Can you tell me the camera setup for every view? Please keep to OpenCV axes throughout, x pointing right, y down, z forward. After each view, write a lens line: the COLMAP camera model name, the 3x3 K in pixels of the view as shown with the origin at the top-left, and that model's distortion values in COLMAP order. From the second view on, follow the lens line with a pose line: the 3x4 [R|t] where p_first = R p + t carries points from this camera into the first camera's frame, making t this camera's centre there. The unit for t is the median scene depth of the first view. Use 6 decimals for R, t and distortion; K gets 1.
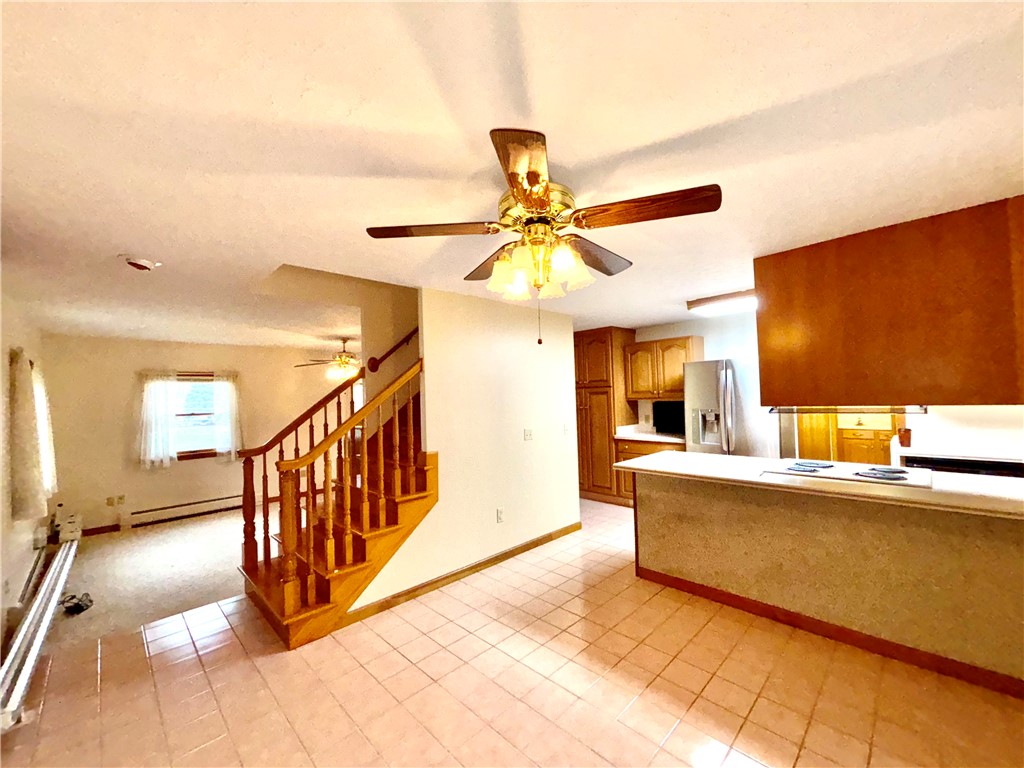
lens RADIAL K [[414.7, 0, 512.0], [0, 414.7, 384.0], [0, 0, 1]] dist [0.013965, -0.004475]
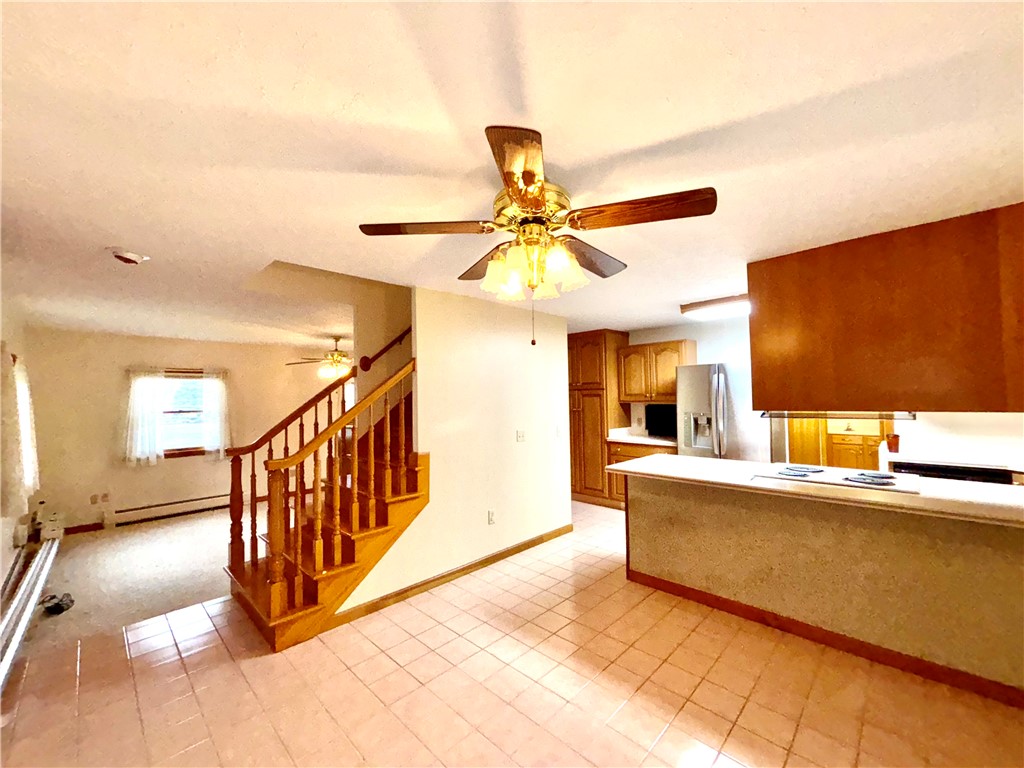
lens RADIAL K [[414.7, 0, 512.0], [0, 414.7, 384.0], [0, 0, 1]] dist [0.013965, -0.004475]
pose [[0.999784, 0.013368, 0.015883, 0.000873], [-0.013322, 0.999907, -0.003000, 0.000173], [-0.015922, 0.002787, 0.999869, 0.004836]]
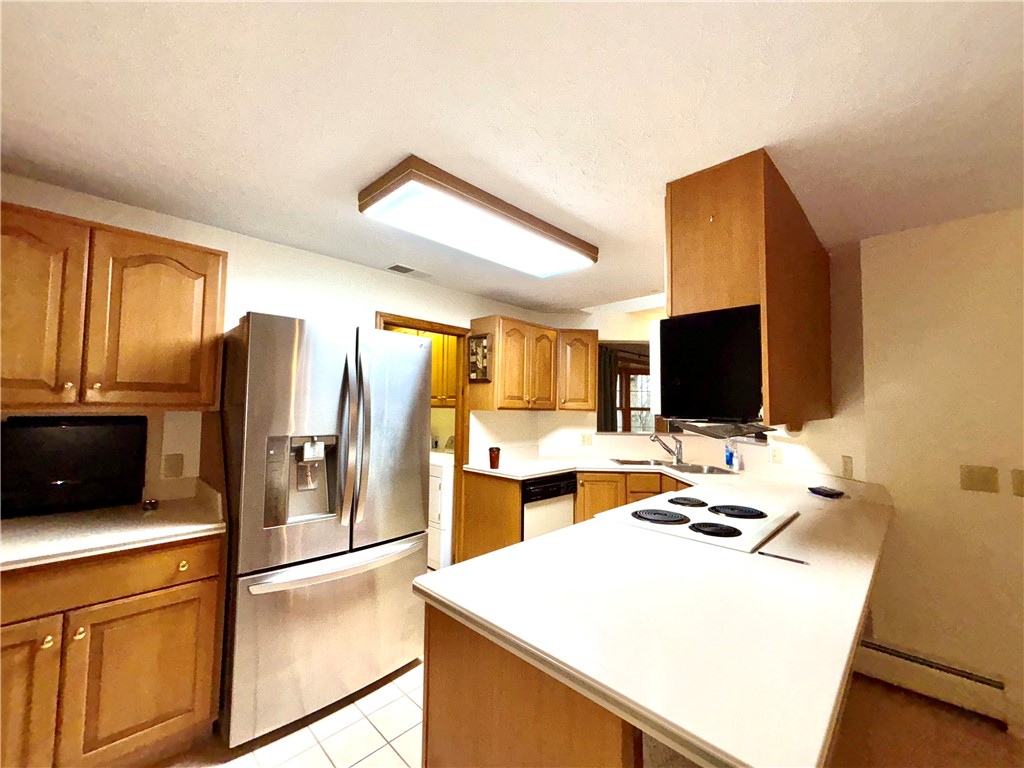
lens RADIAL K [[414.7, 0, 512.0], [0, 414.7, 384.0], [0, 0, 1]] dist [0.013965, -0.004475]
pose [[-0.011412, 0.080898, 0.996657, 0.061770], [-0.041258, 0.995835, -0.081304, 0.048221], [-0.999083, -0.042048, -0.008027, 1.129222]]
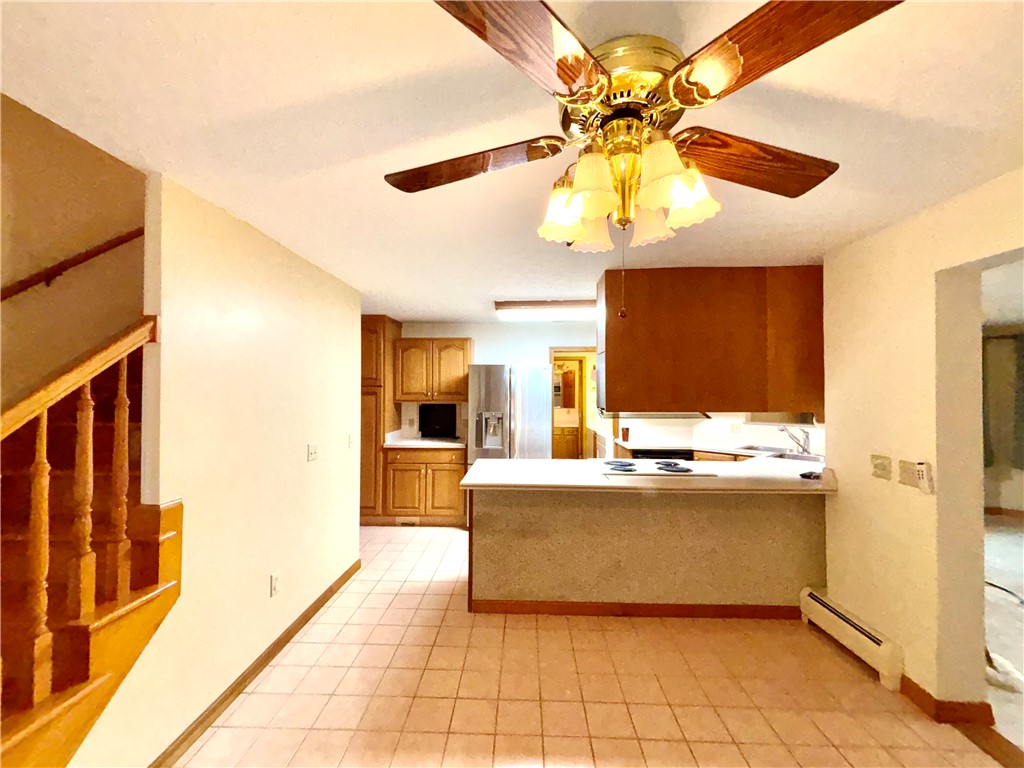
lens RADIAL K [[414.7, 0, 512.0], [0, 414.7, 384.0], [0, 0, 1]] dist [0.013965, -0.004475]
pose [[0.731208, 0.042755, 0.680814, -0.242654], [-0.042171, 0.998958, -0.017441, 0.009294], [-0.680850, -0.015958, 0.732249, 0.340449]]
